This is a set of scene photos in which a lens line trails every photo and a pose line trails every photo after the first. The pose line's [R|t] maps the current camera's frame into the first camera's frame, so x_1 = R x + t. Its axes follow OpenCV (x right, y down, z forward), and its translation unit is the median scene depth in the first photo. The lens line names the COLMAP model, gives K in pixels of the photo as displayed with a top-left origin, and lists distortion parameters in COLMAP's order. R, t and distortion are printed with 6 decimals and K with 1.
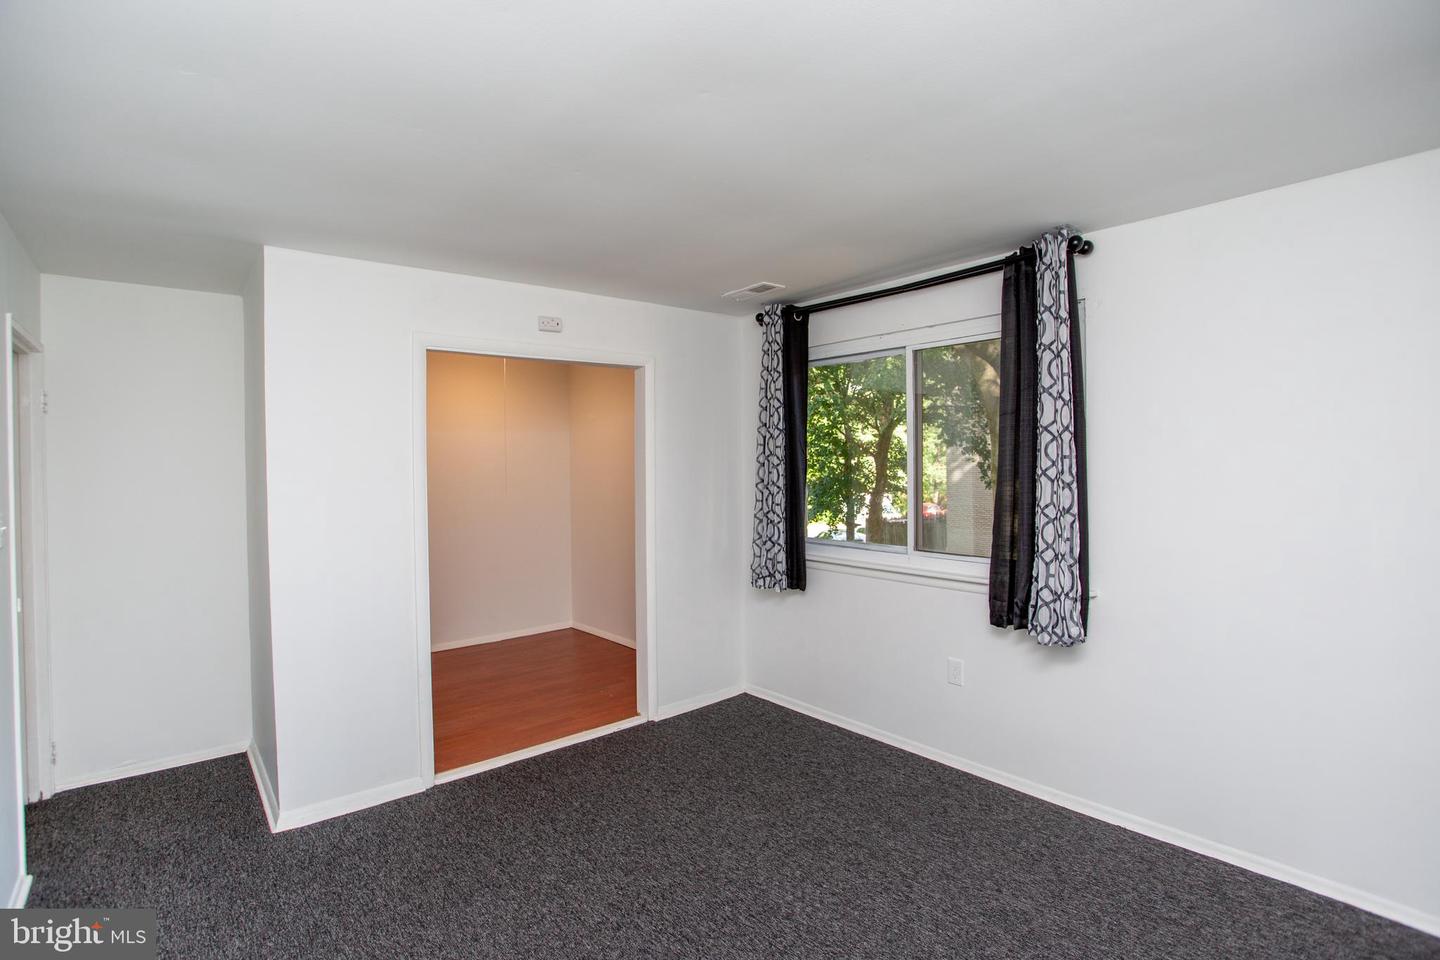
lens RADIAL K [[695.0, 0, 712.8], [0, 695.0, 474.8], [0, 0, 1]] dist [-0.078286, 0.032905]
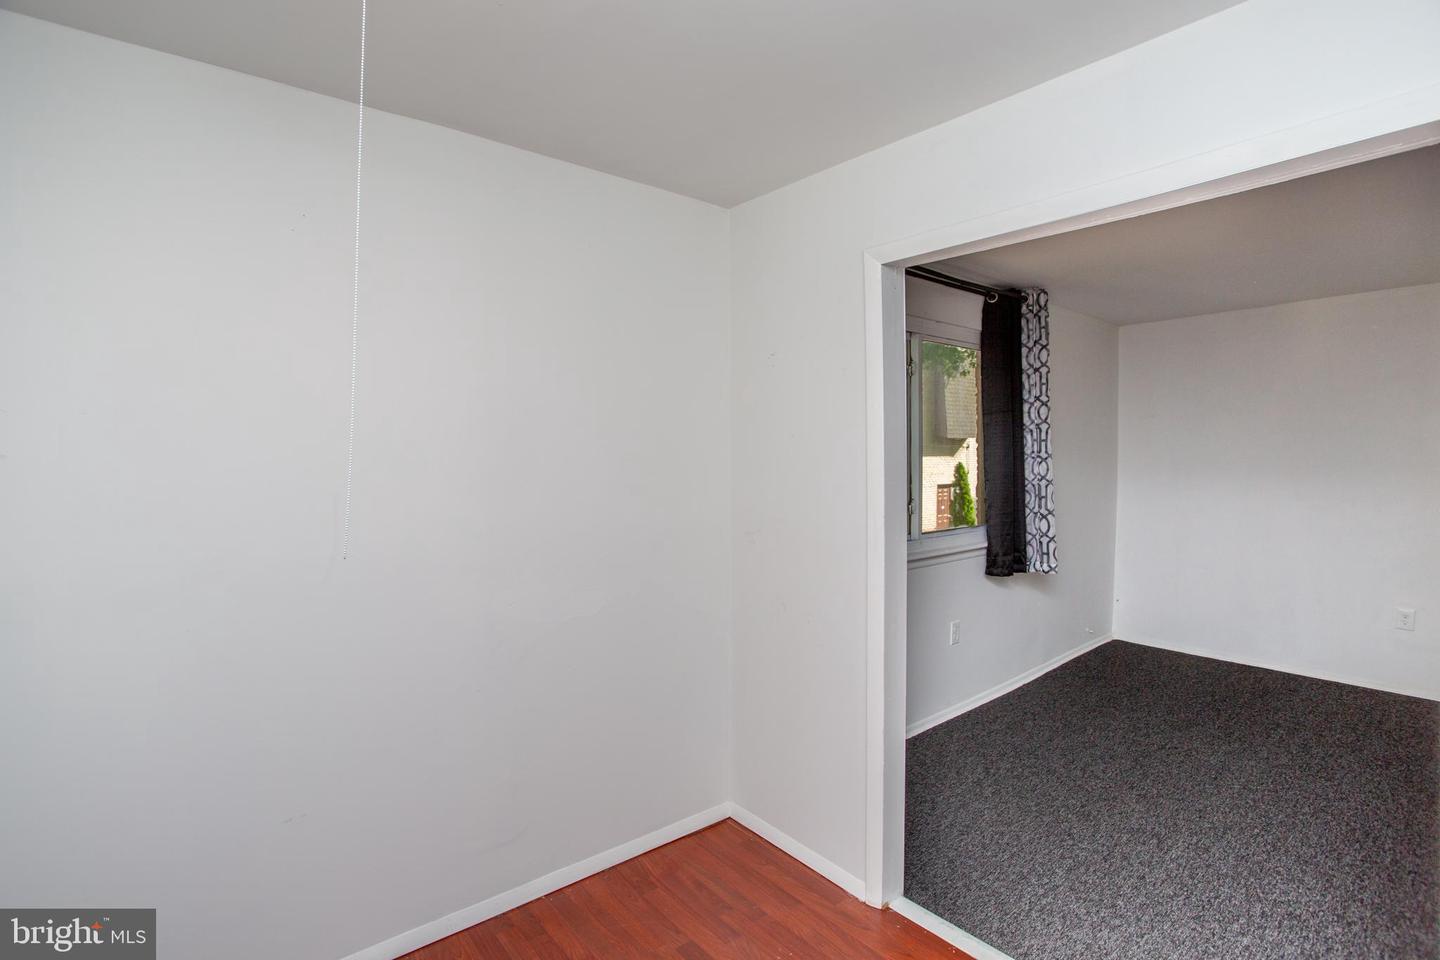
lens RADIAL K [[695.0, 0, 712.8], [0, 695.0, 474.8], [0, 0, 1]] dist [-0.078286, 0.032905]
pose [[-0.001238, -0.016181, 0.999868, -0.781056], [0.026589, 0.999515, 0.016208, -0.003948], [-0.999646, 0.026606, -0.000807, 1.395041]]
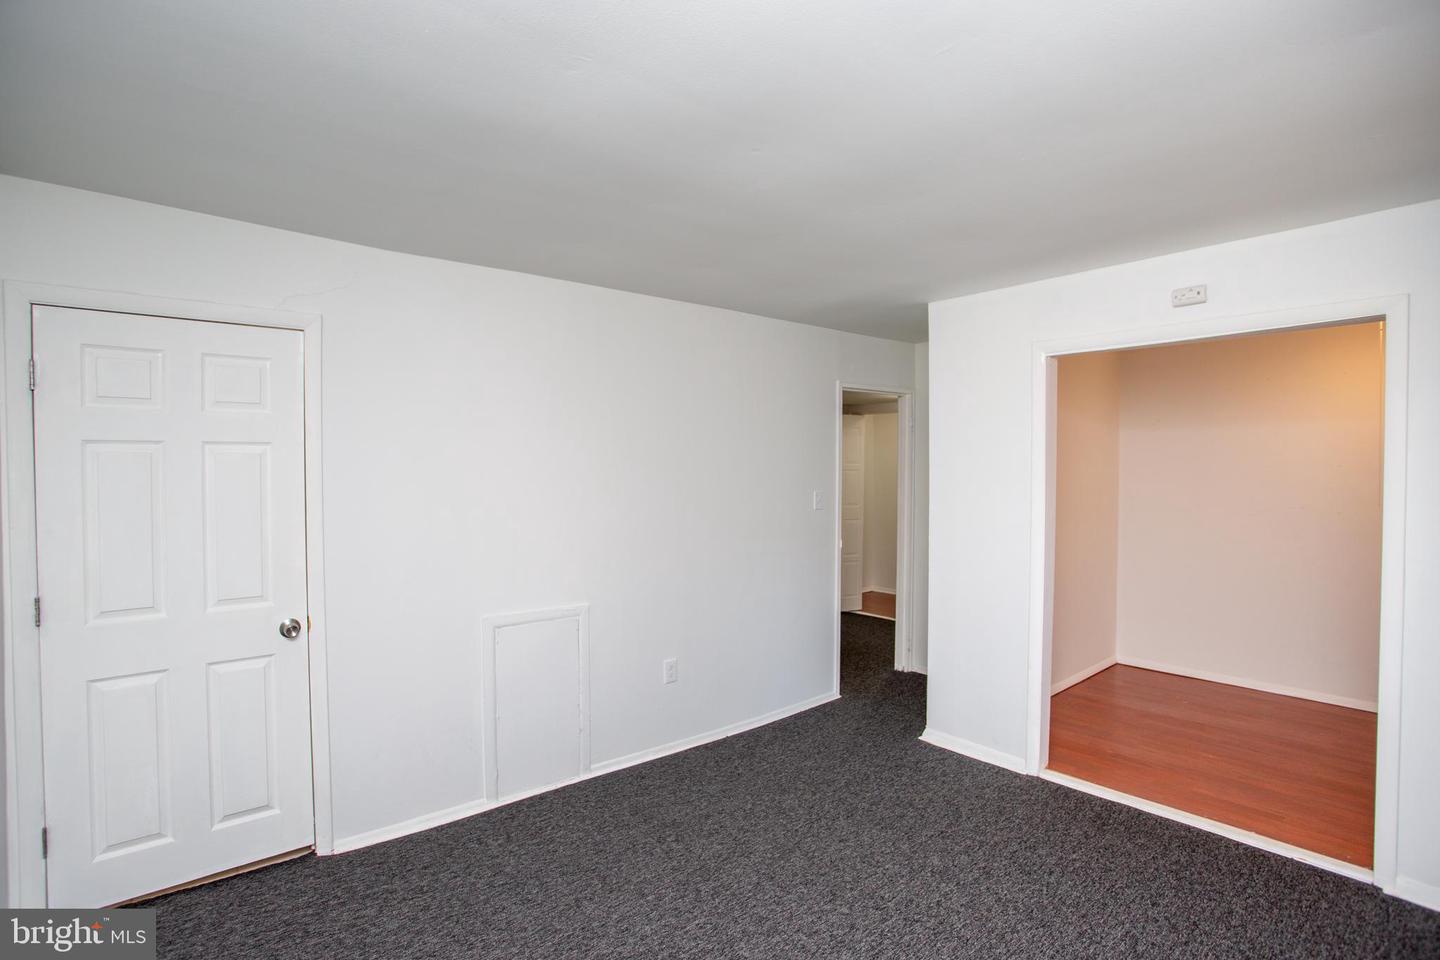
lens RADIAL K [[697.5, 0, 714.3], [0, 697.5, 466.0], [0, 0, 1]] dist [-0.073735, 0.029180]
pose [[-0.000891, 0.012847, -0.999917, 0.608898], [-0.016622, 0.999779, 0.012860, -0.021283], [0.999861, 0.016632, -0.000678, 0.486565]]
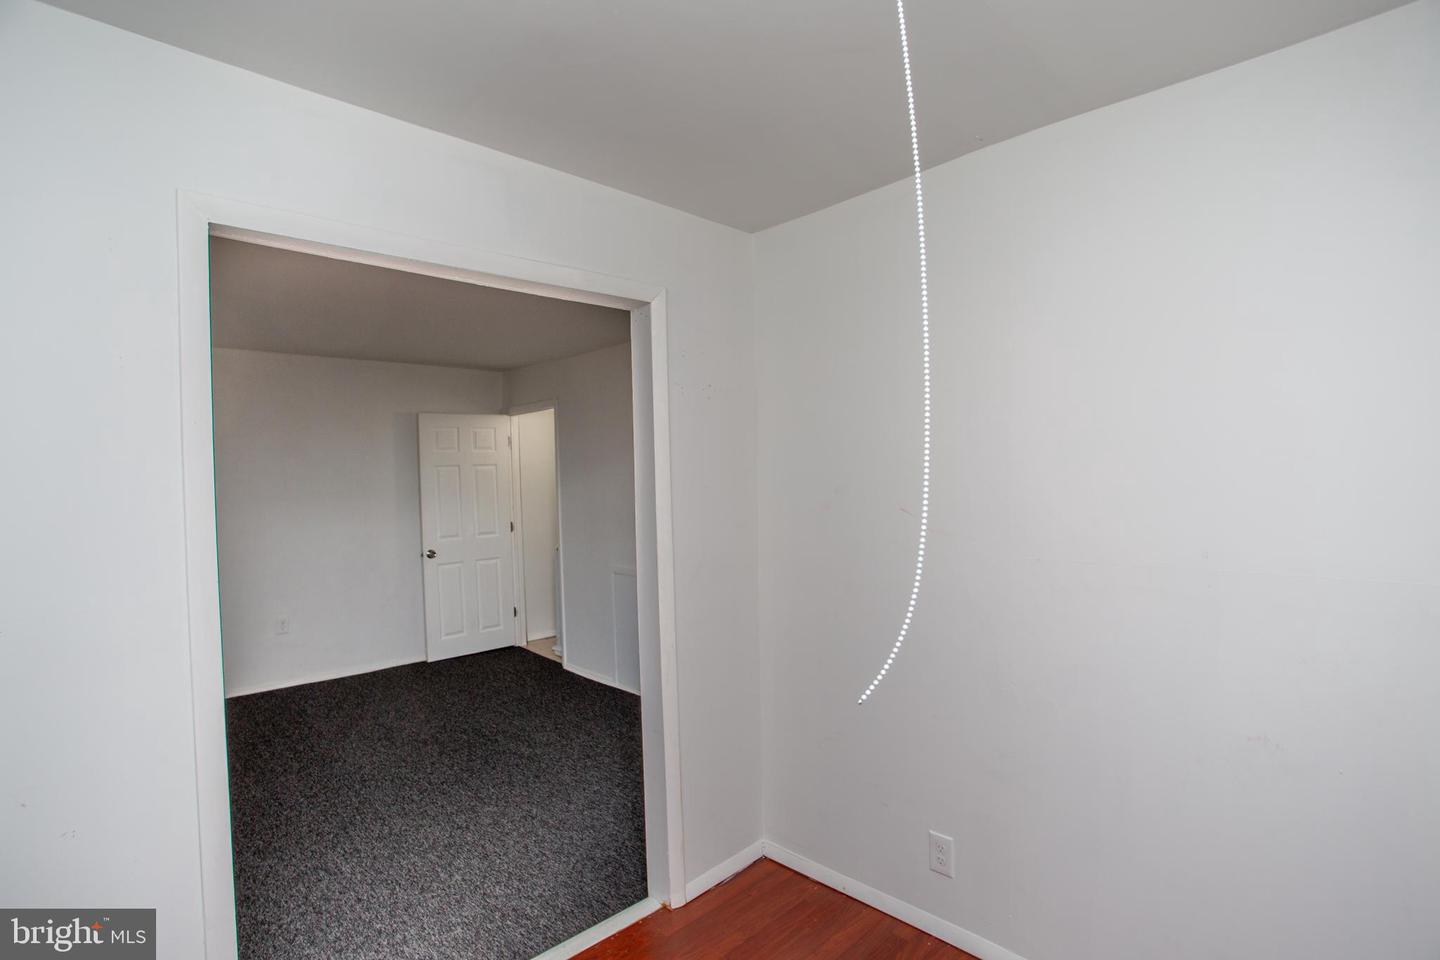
lens RADIAL K [[697.5, 0, 714.3], [0, 697.5, 466.0], [0, 0, 1]] dist [-0.073735, 0.029180]
pose [[-0.995794, 0.030298, -0.086463, -0.420186], [0.030032, 0.999539, 0.004374, -0.017412], [0.086556, 0.001759, -0.996245, 1.711416]]
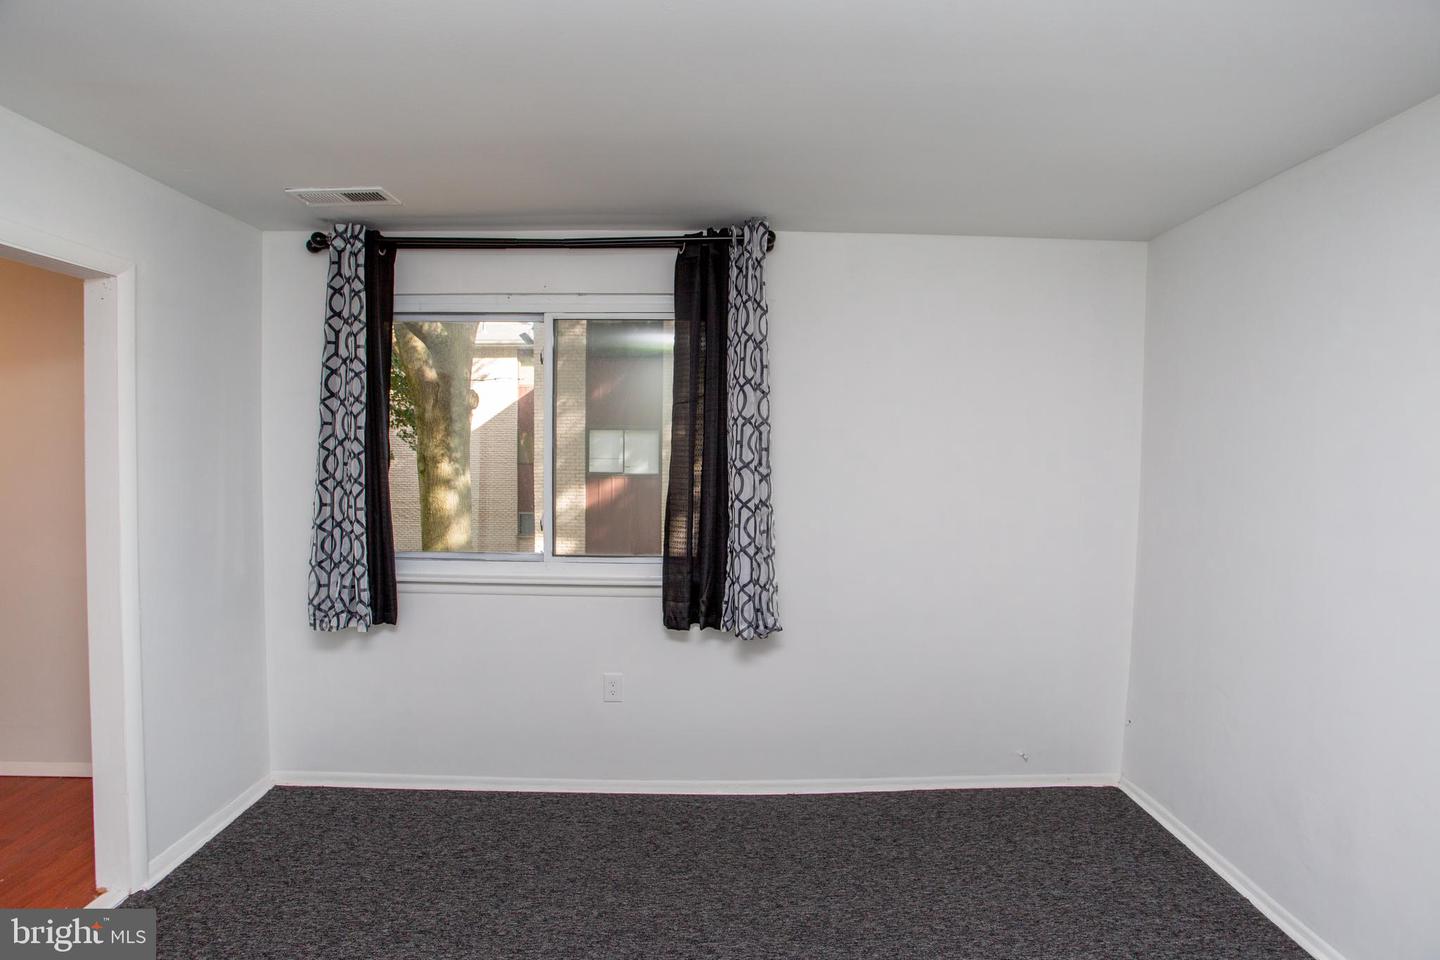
lens RADIAL K [[695.0, 0, 712.8], [0, 695.0, 474.8], [0, 0, 1]] dist [-0.078286, 0.032905]
pose [[0.629755, -0.010550, 0.776722, -0.258589], [-0.000042, 0.999907, 0.013615, -0.001858], [-0.776794, -0.008607, 0.629696, 0.335217]]
